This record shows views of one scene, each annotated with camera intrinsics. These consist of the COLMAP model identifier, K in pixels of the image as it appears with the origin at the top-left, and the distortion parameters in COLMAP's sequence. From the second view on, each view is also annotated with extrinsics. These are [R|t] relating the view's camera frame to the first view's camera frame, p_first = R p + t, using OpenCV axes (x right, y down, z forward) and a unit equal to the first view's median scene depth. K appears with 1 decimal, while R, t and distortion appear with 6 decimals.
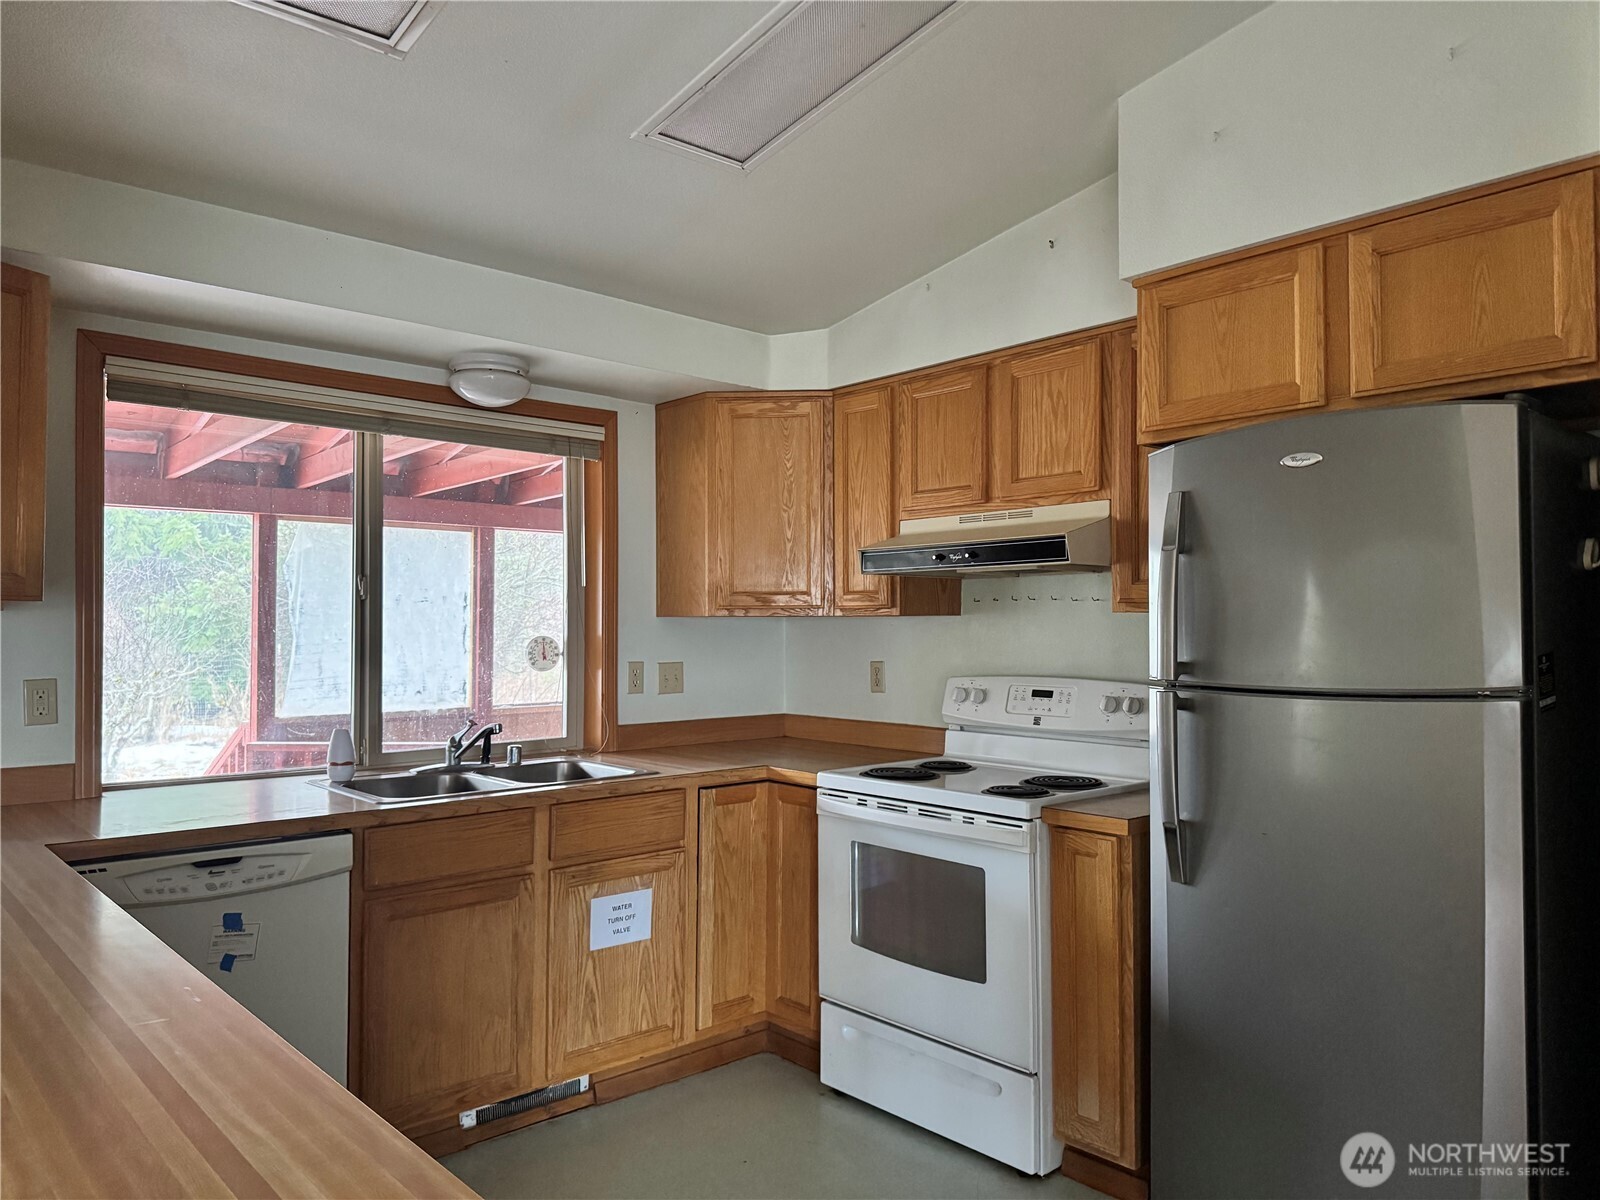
lens RADIAL K [[1104.6, 0, 799.6], [0, 1104.6, 598.6], [0, 0, 1]] dist [0.073855, -0.093603]
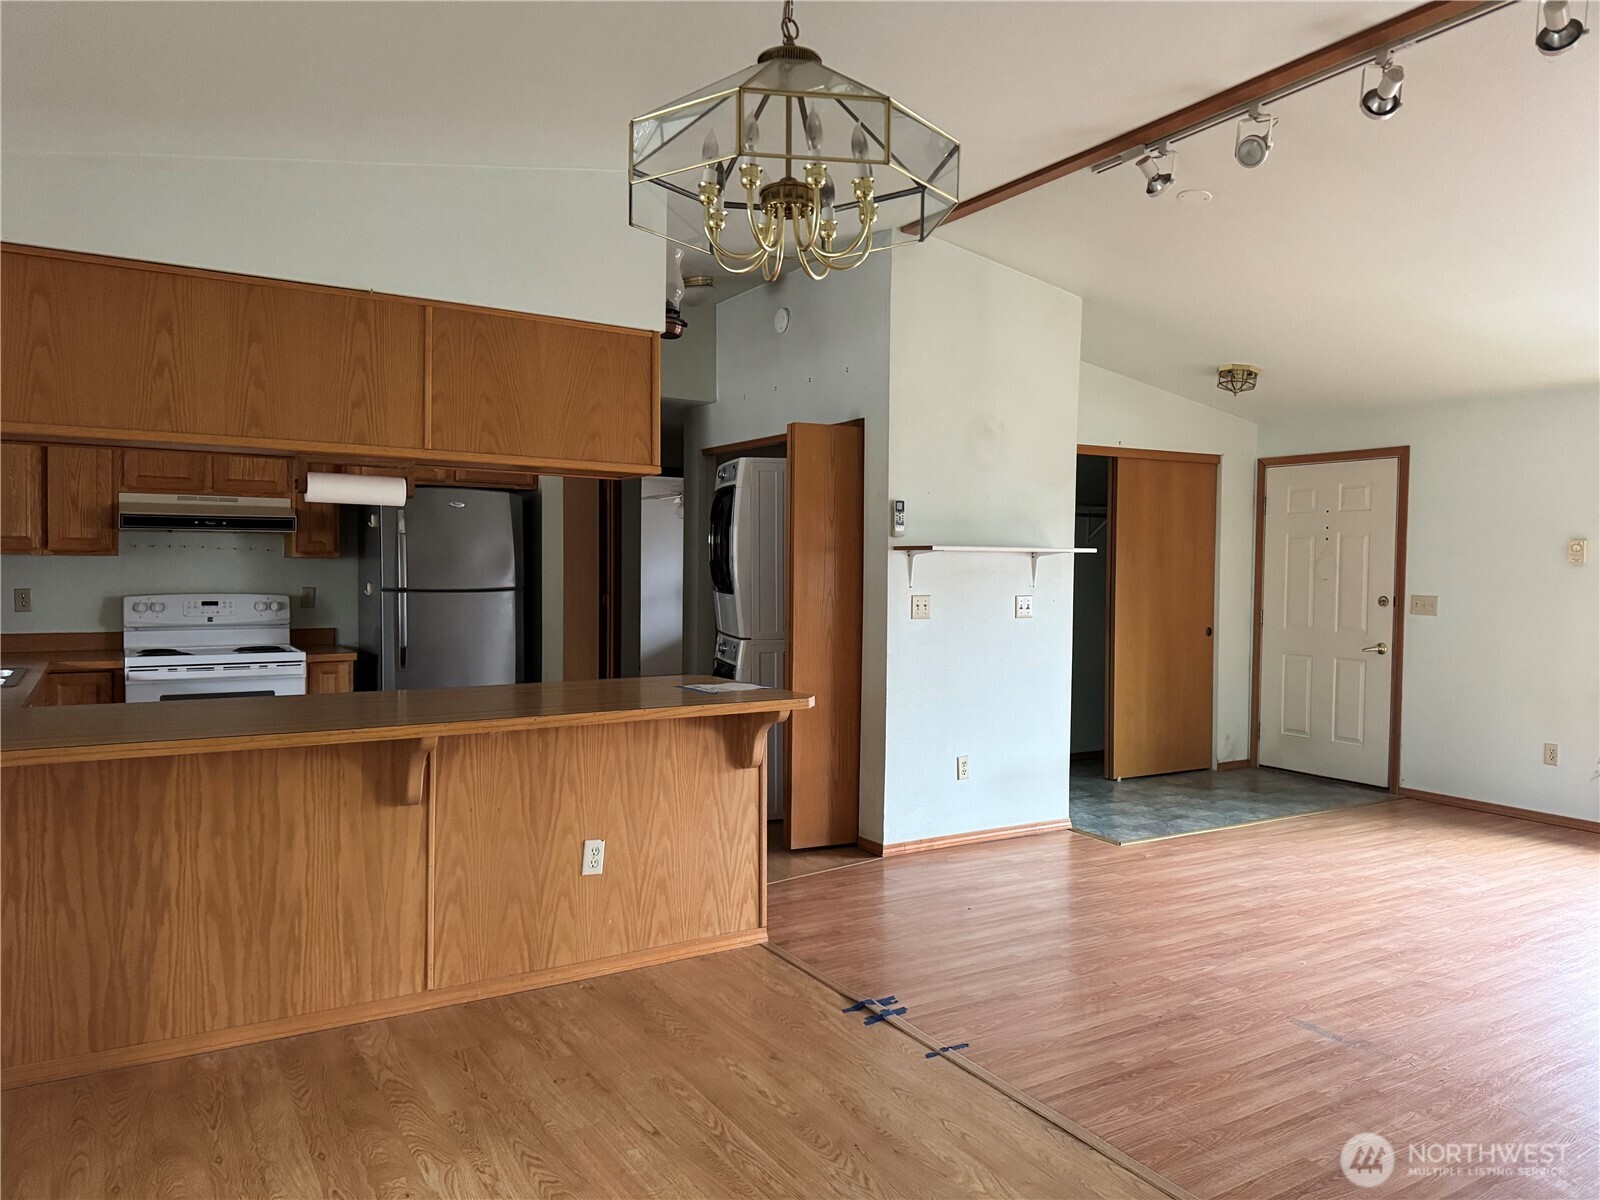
lens RADIAL K [[1104.6, 0, 806.6], [0, 1104.6, 593.2], [0, 0, 1]] dist [0.073855, -0.093603]
pose [[0.182018, -0.019450, 0.983103, -1.429460], [-0.035698, 0.999015, 0.026374, -0.008266], [-0.982647, -0.039895, 0.181144, -0.228473]]
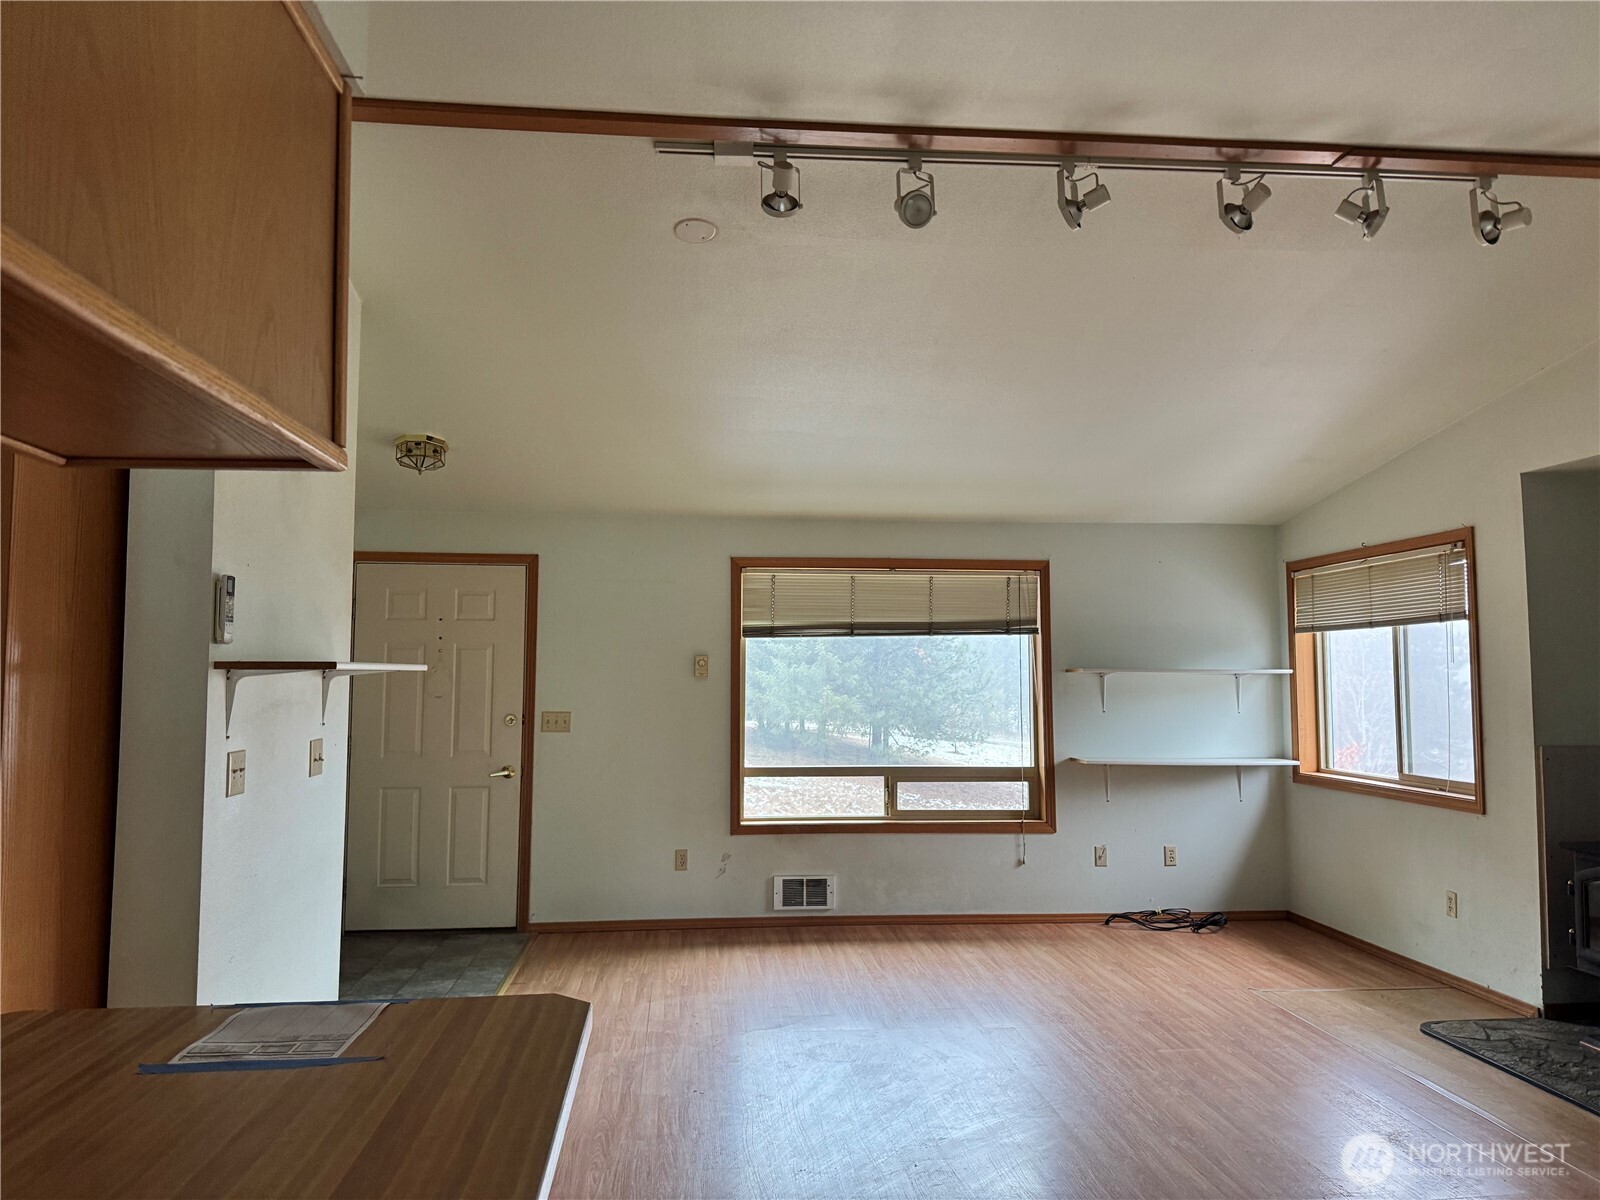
lens RADIAL K [[1104.6, 0, 804.1], [0, 1104.6, 595.7], [0, 0, 1]] dist [0.073855, -0.093603]
pose [[-0.804511, 0.044952, 0.592235, -0.648390], [-0.014811, 0.995303, -0.095666, -0.013838], [-0.593753, -0.085736, -0.800066, 0.400977]]
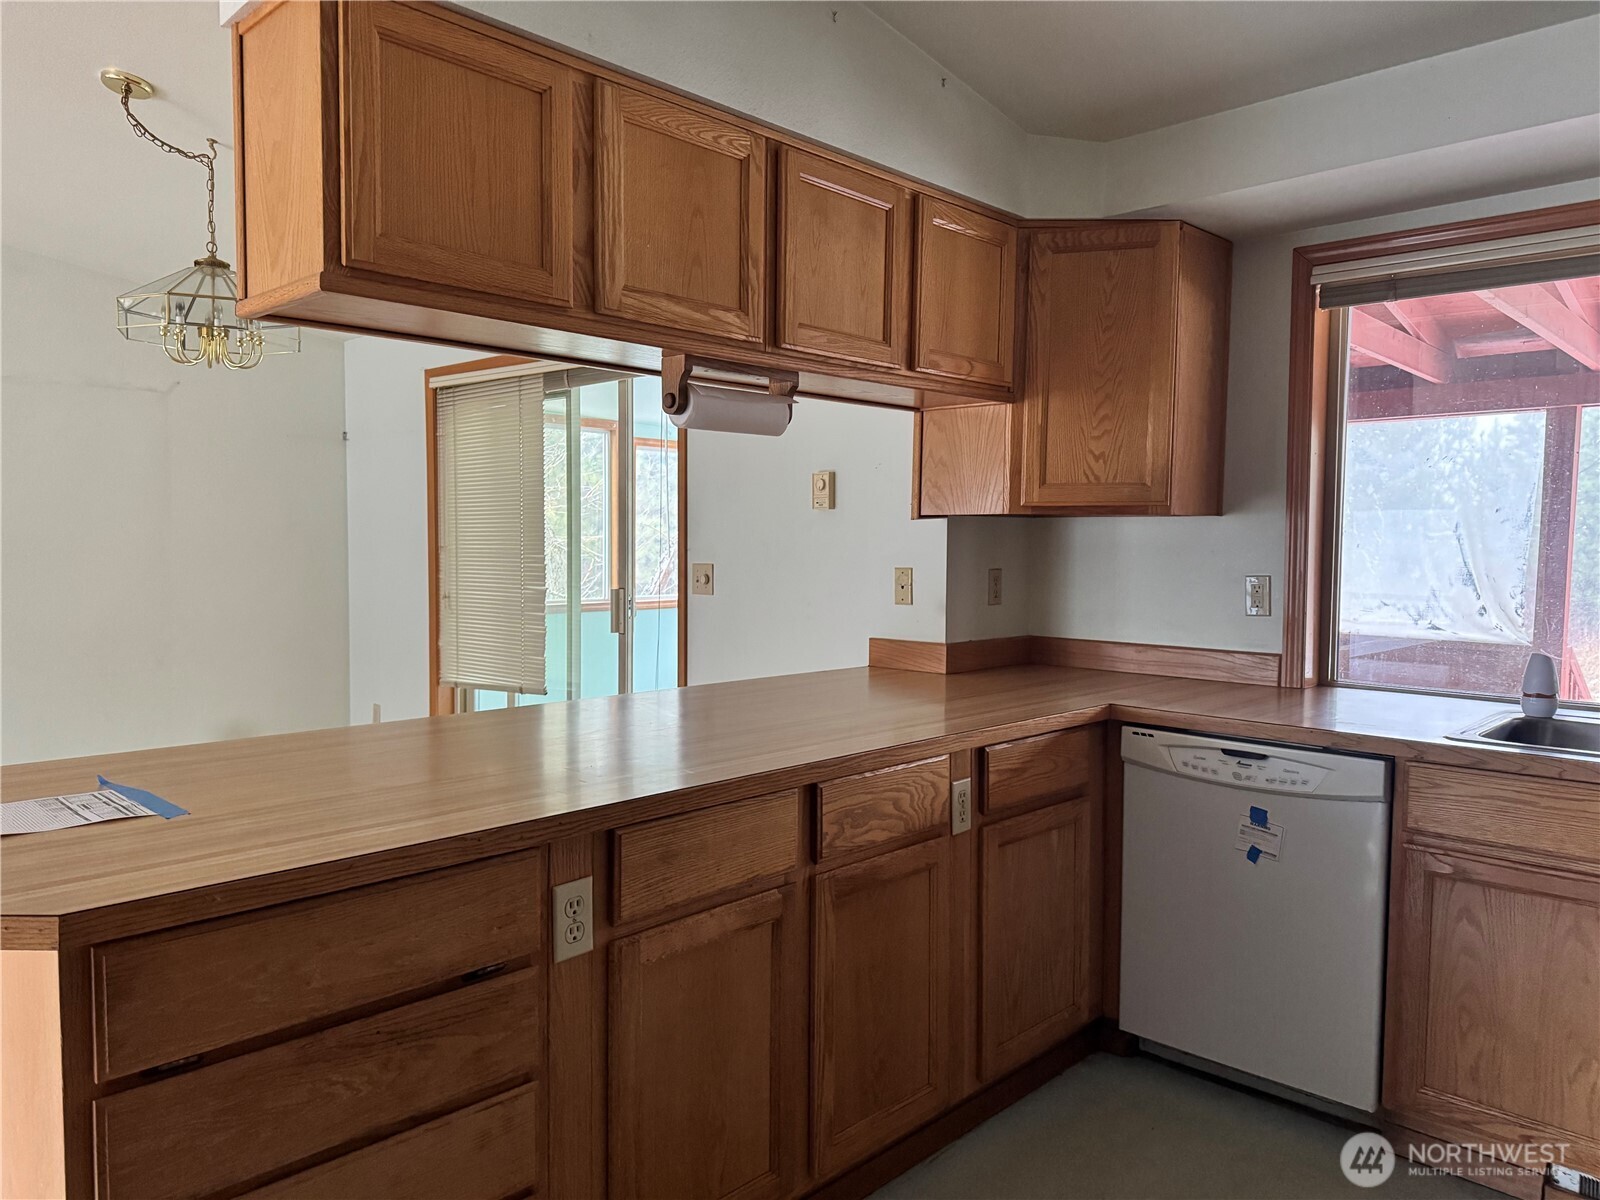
lens RADIAL K [[1104.6, 0, 800.3], [0, 1104.6, 604.8], [0, 0, 1]] dist [0.073855, -0.093603]
pose [[0.080249, 0.054238, -0.995298, 0.359418], [0.016823, 0.998303, 0.055758, 0.026960], [0.996633, -0.021218, 0.079200, 0.402864]]
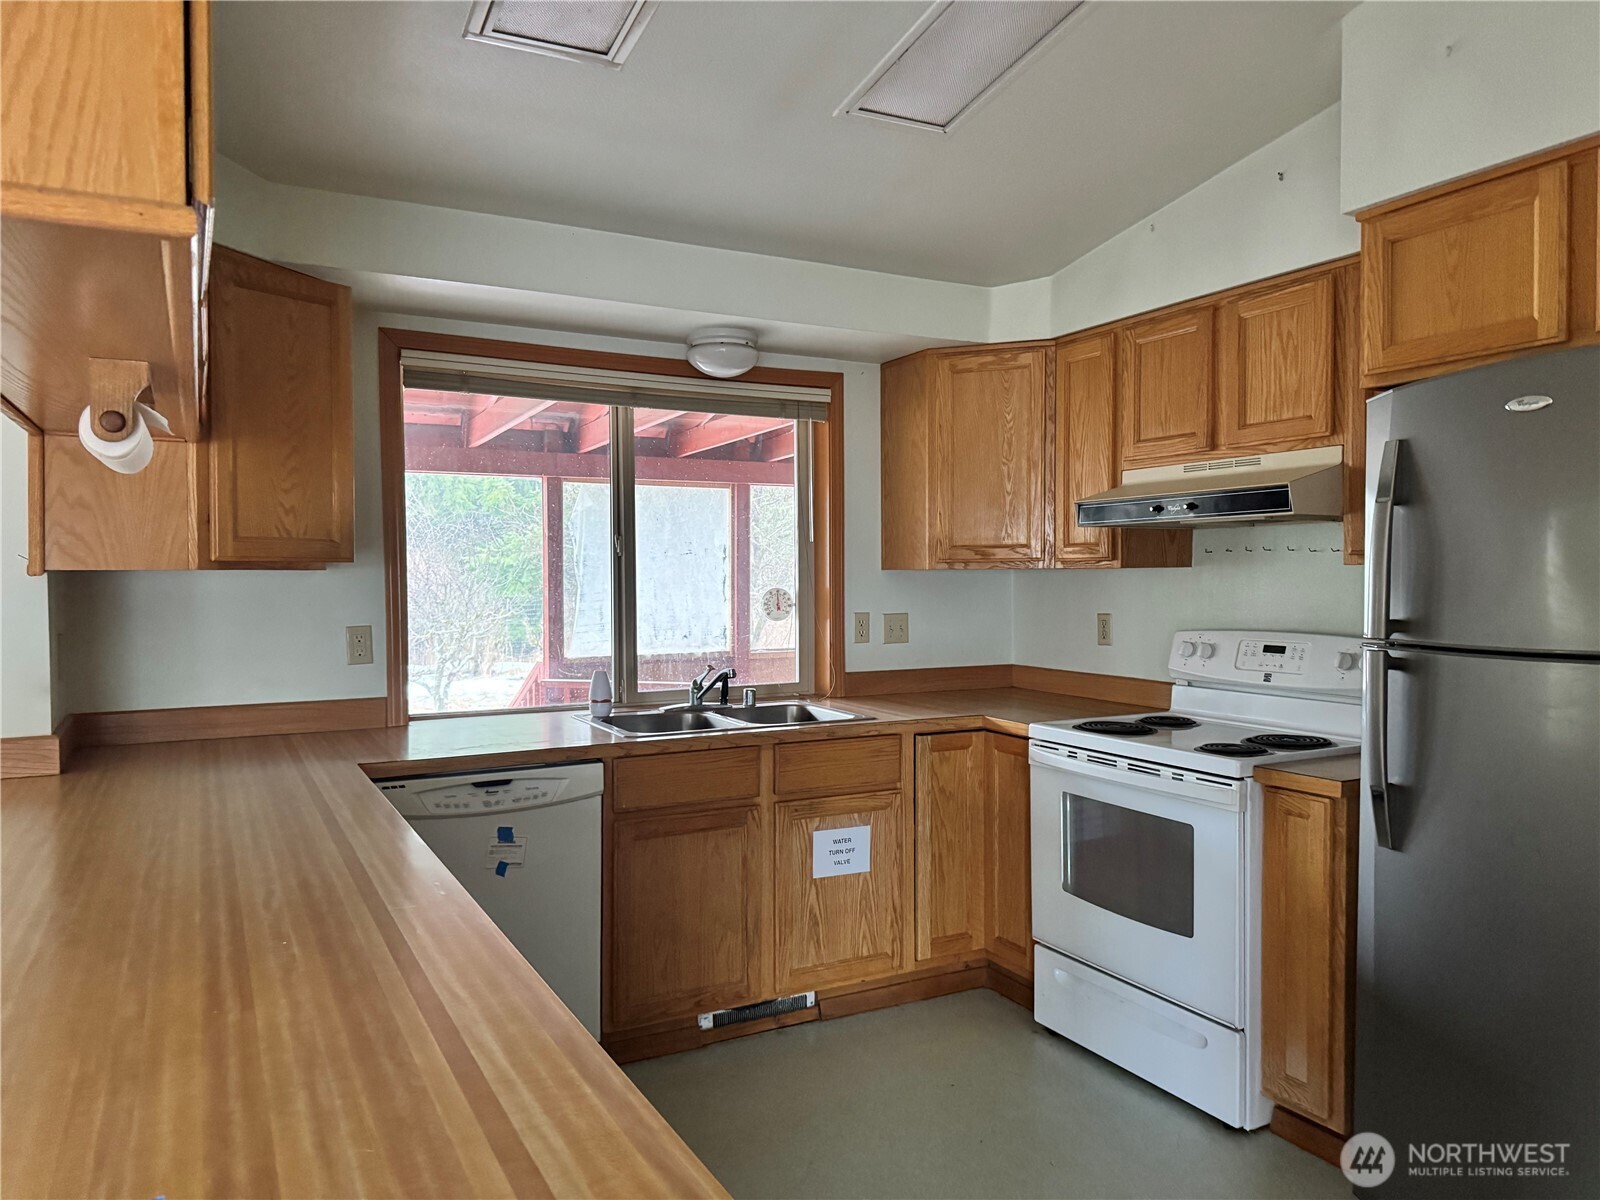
lens RADIAL K [[1104.6, 0, 804.0], [0, 1104.6, 596.2], [0, 0, 1]] dist [0.073855, -0.093603]
pose [[0.970715, 0.001495, -0.240230, 0.061672], [0.009946, 0.998873, 0.046407, -0.009398], [0.240029, -0.047438, 0.969606, -0.035565]]
